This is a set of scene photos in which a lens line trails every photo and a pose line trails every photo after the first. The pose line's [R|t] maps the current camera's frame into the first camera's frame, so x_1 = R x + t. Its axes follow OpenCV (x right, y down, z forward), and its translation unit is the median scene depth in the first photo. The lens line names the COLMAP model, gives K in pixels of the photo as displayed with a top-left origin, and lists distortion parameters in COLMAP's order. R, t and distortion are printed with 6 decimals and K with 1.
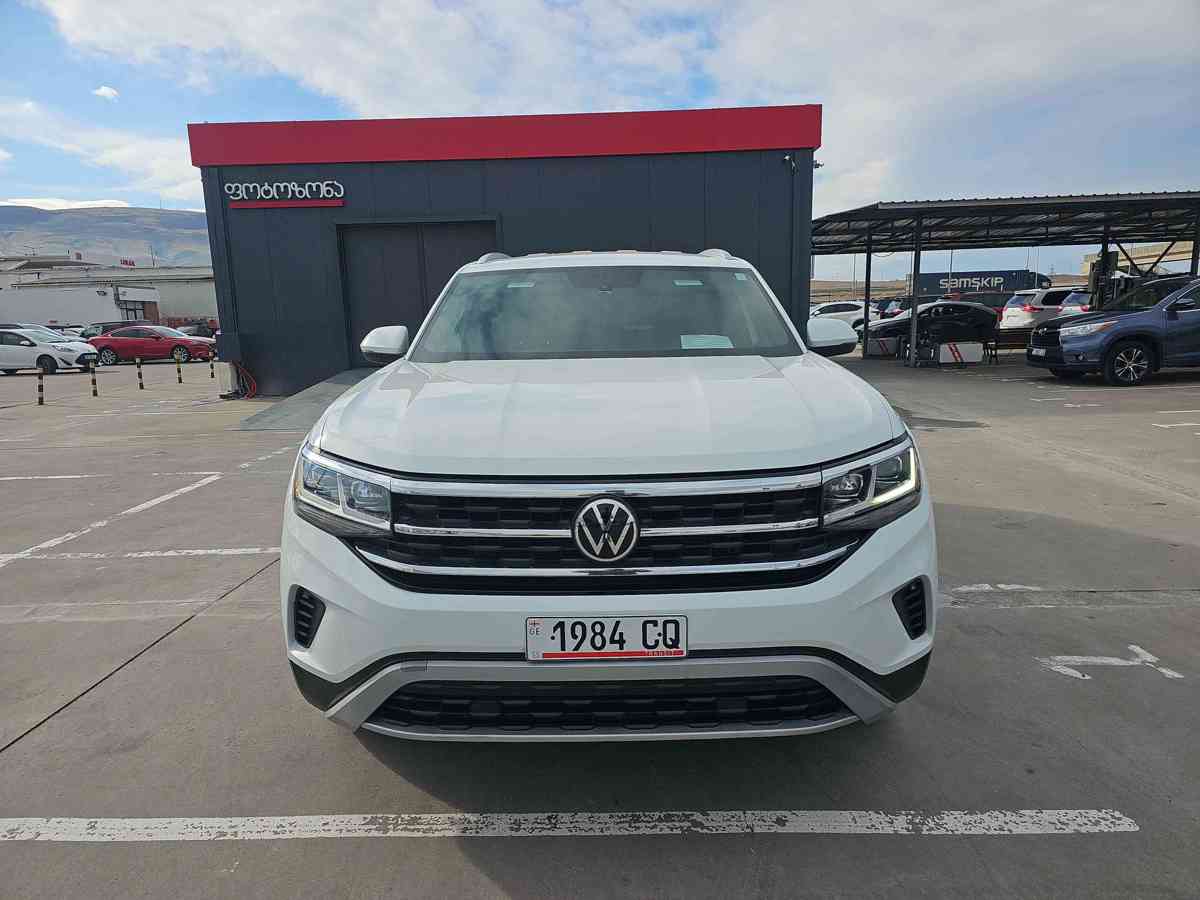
lens RADIAL K [[782.7, 0, 603.2], [0, 782.7, 445.4], [0, 0, 1]] dist [0.026664, -0.004997]
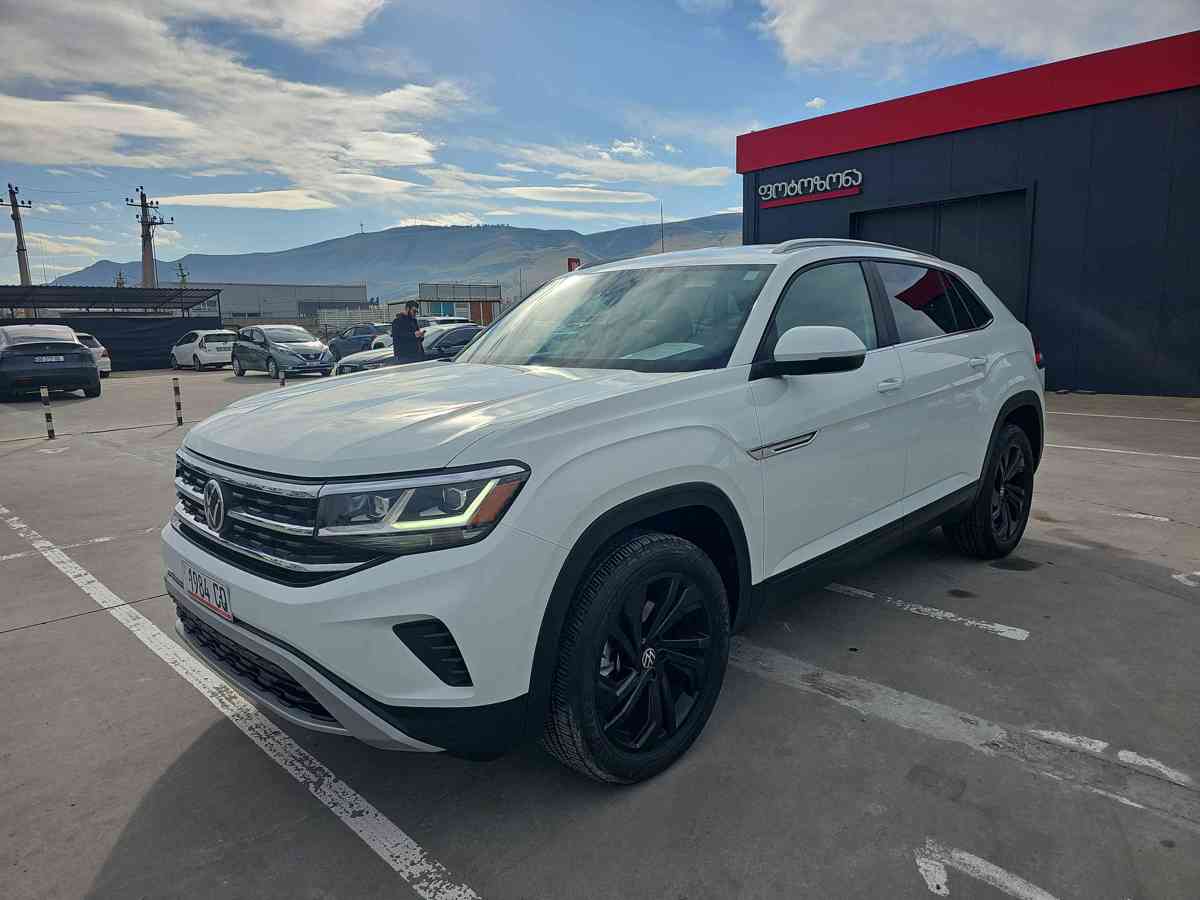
lens RADIAL K [[796.5, 0, 606.3], [0, 796.5, 452.8], [0, 0, 1]] dist [0.021403, -0.005449]
pose [[0.702138, 0.118274, -0.702149, 0.869653], [-0.100989, 0.992681, 0.066225, -0.079485], [0.704843, 0.024410, 0.708943, 0.350087]]
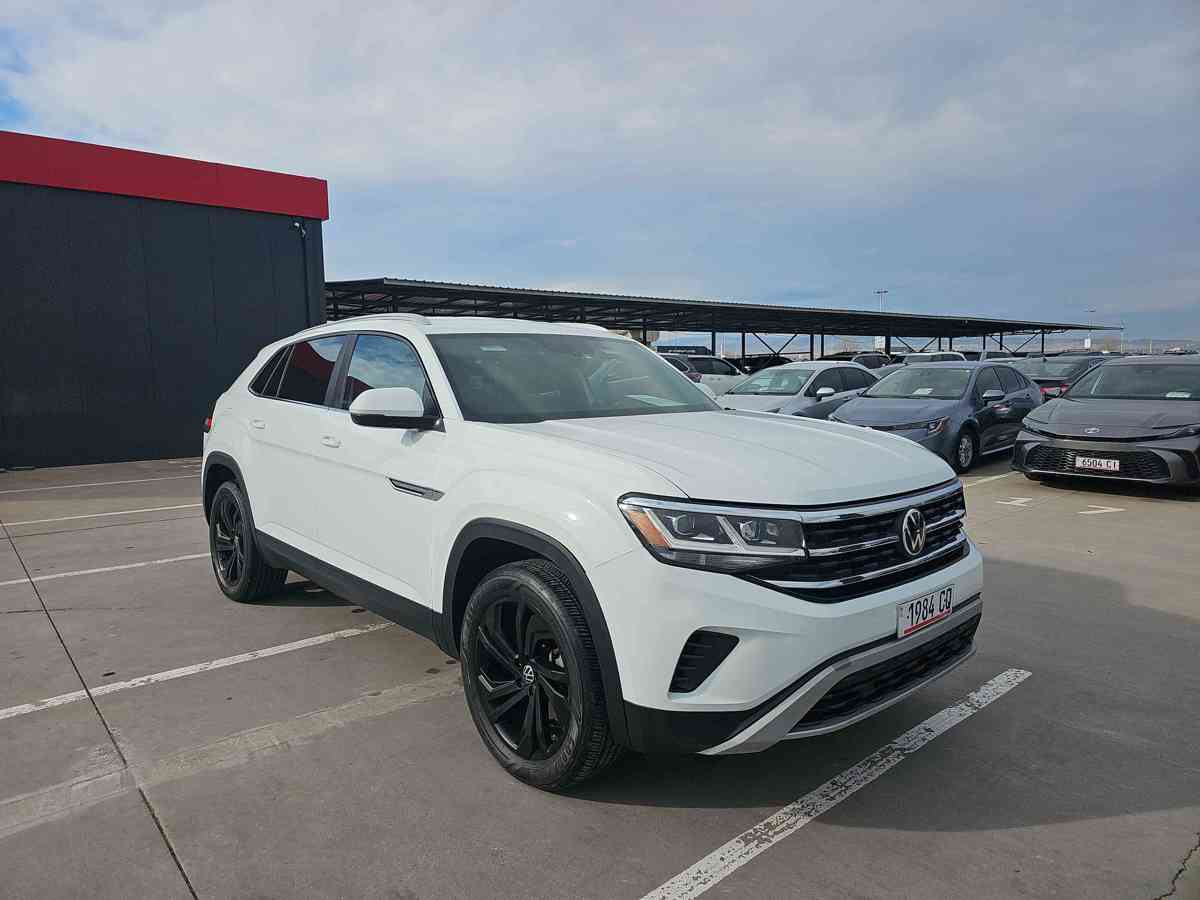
lens RADIAL K [[774.7, 0, 590.2], [0, 774.7, 449.7], [0, 0, 1]] dist [0.023652, 0.000016]
pose [[0.752157, -0.052360, 0.656900, -0.852848], [0.103046, 0.993921, -0.038765, -0.025079], [-0.650877, 0.096848, 0.752980, 0.218319]]
